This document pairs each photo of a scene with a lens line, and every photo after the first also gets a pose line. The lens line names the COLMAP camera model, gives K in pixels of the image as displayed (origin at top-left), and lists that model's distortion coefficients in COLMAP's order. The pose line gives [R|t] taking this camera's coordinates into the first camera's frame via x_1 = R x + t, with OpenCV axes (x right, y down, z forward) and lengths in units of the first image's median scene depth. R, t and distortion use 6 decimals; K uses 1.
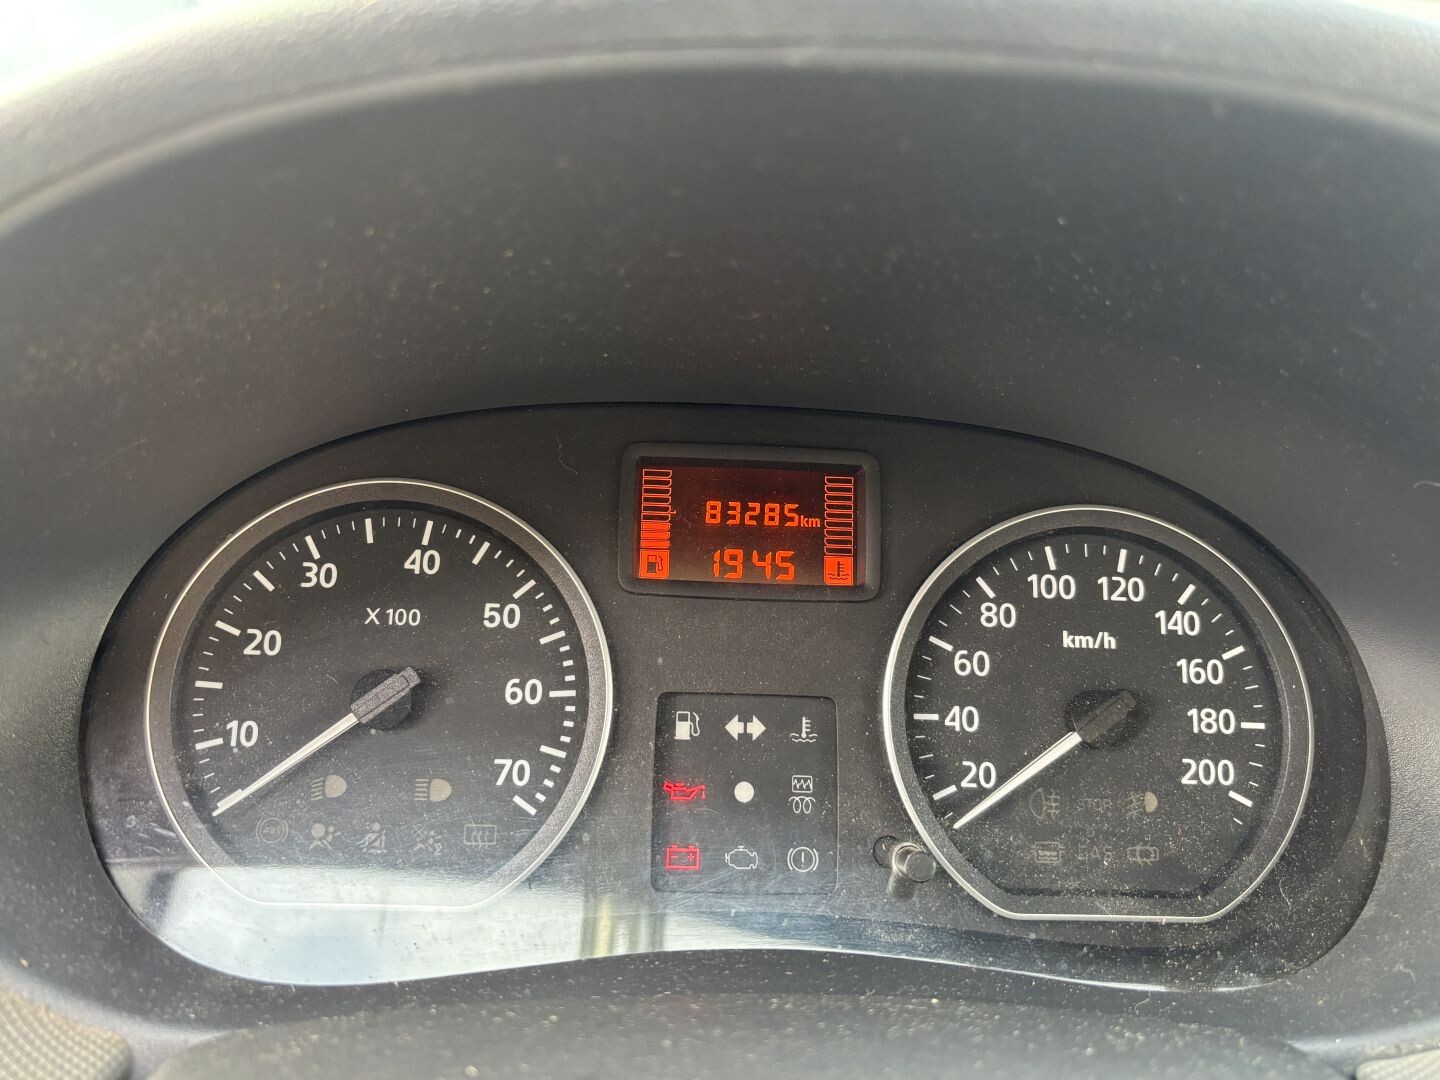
lens RADIAL K [[1078.7, 0, 713.8], [0, 1078.7, 541.4], [0, 0, 1]] dist [0.021114, -0.009376]
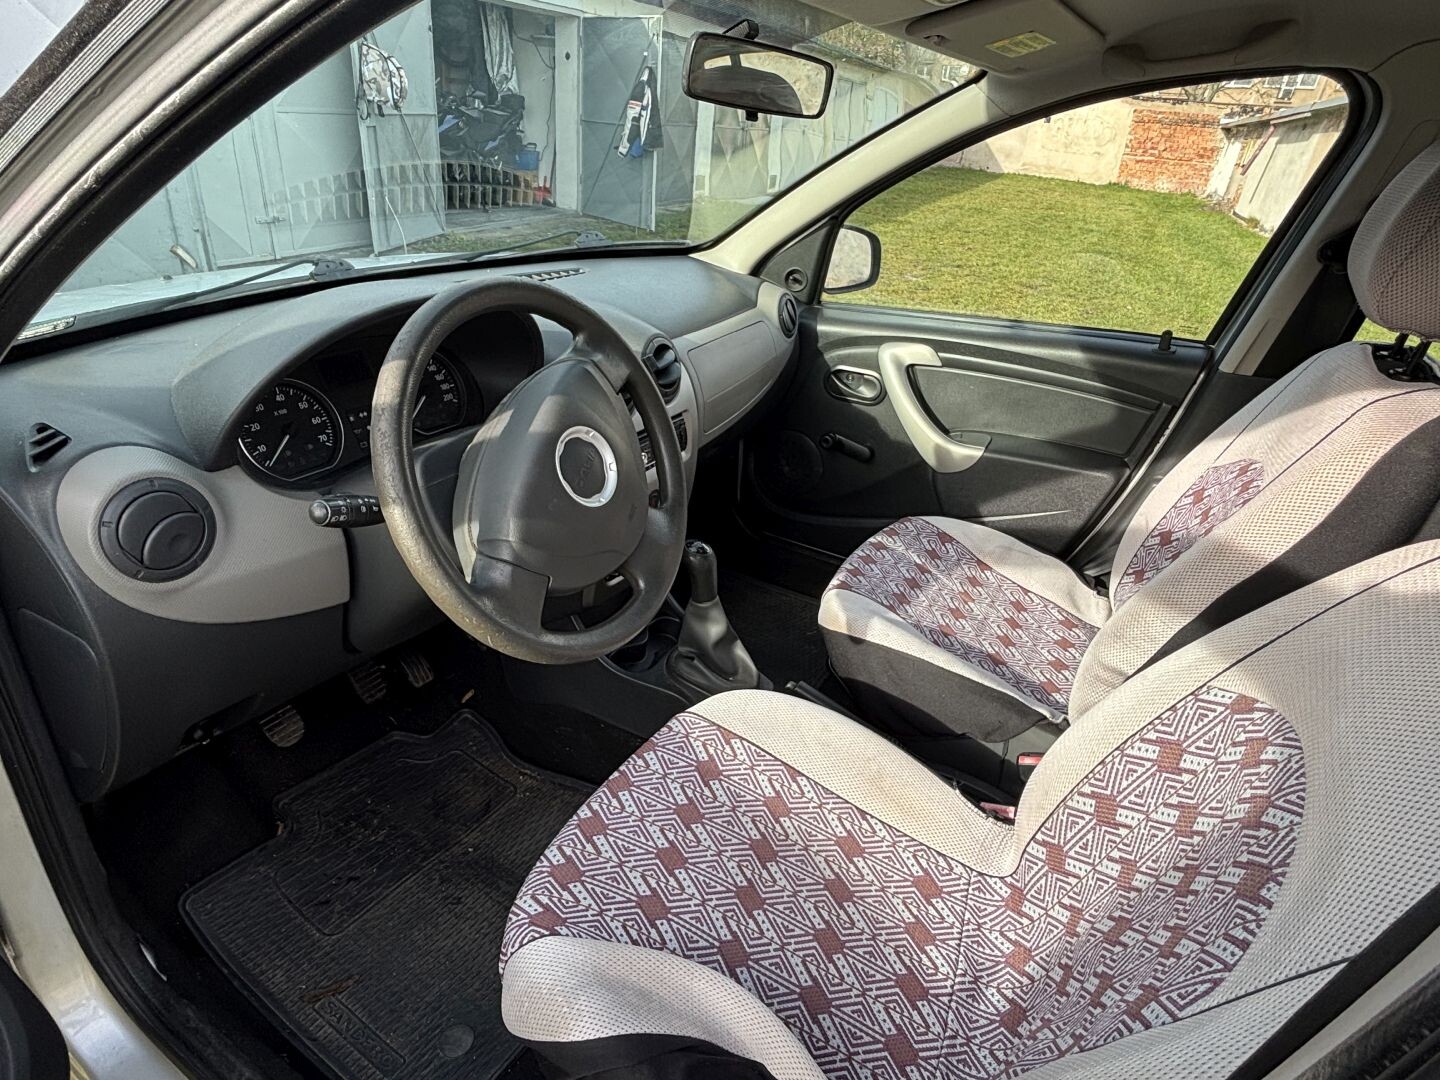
lens RADIAL K [[778.4, 0, 705.4], [0, 778.4, 533.1], [0, 0, 1]] dist [-0.008782, -0.000476]
pose [[0.546067, -0.390233, 0.741302, -1.766556], [0.149365, 0.916056, 0.372199, -0.366117], [-0.824318, -0.092521, 0.558515, -2.022344]]
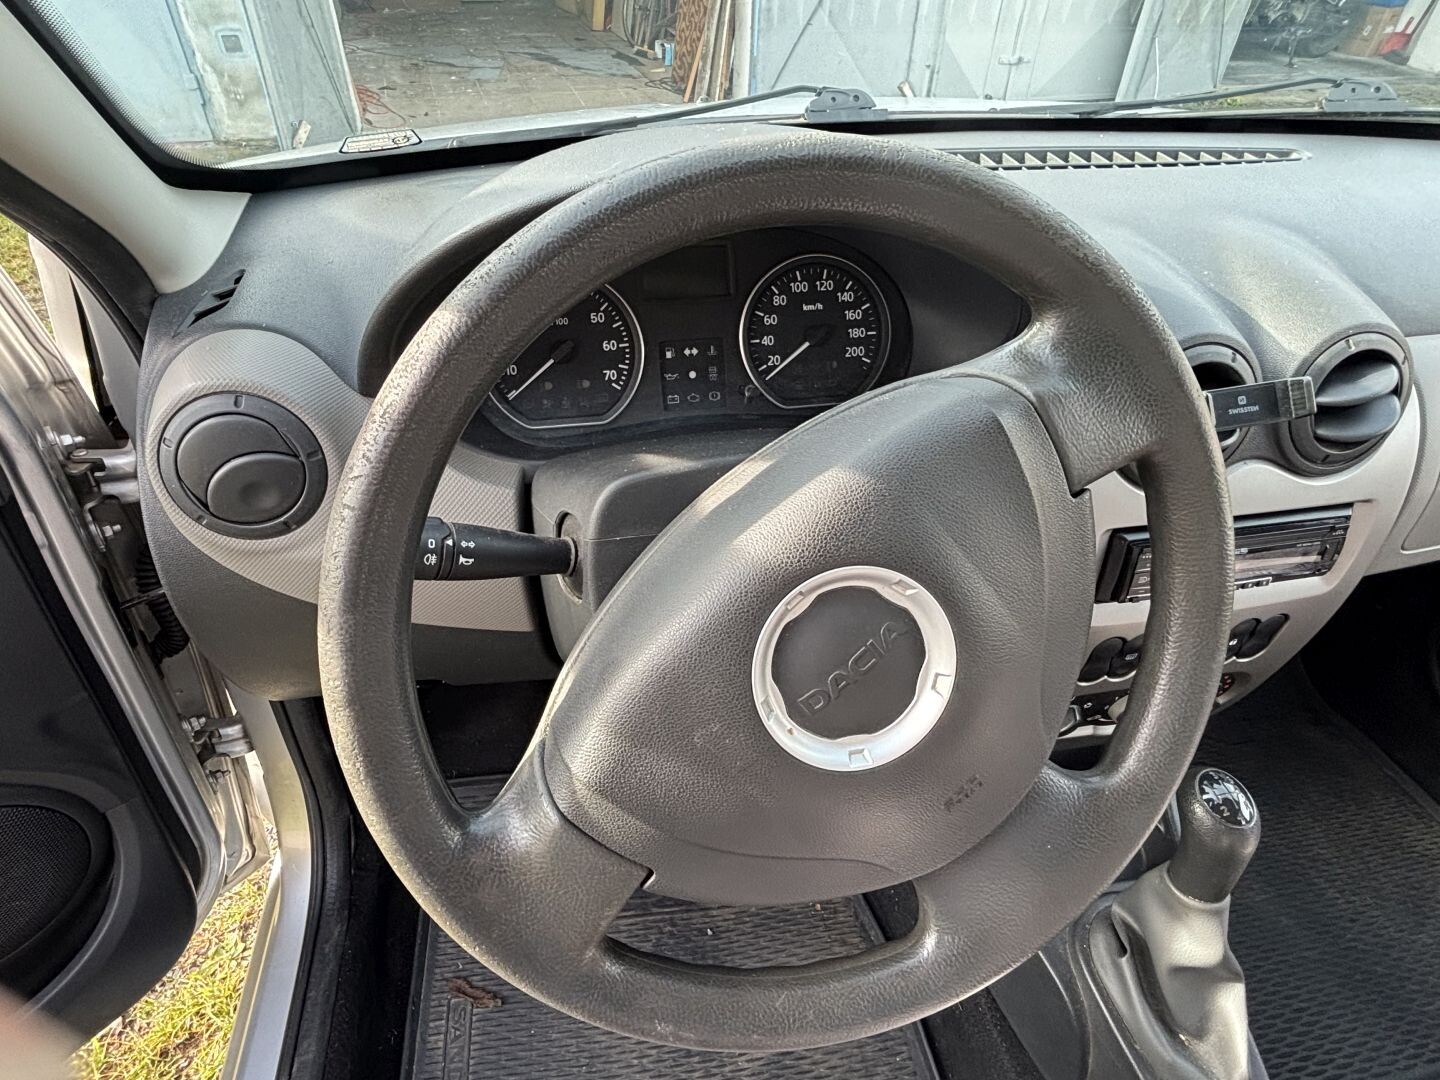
lens RADIAL K [[788.6, 0, 720.0], [0, 788.6, 540.0], [0, 0, 1]] dist [0.000714, -0.001080]
pose [[0.985637, -0.118447, 0.120375, -0.193410], [0.055763, 0.901079, 0.430056, -0.251843], [-0.159406, -0.417166, 0.894741, -1.000008]]
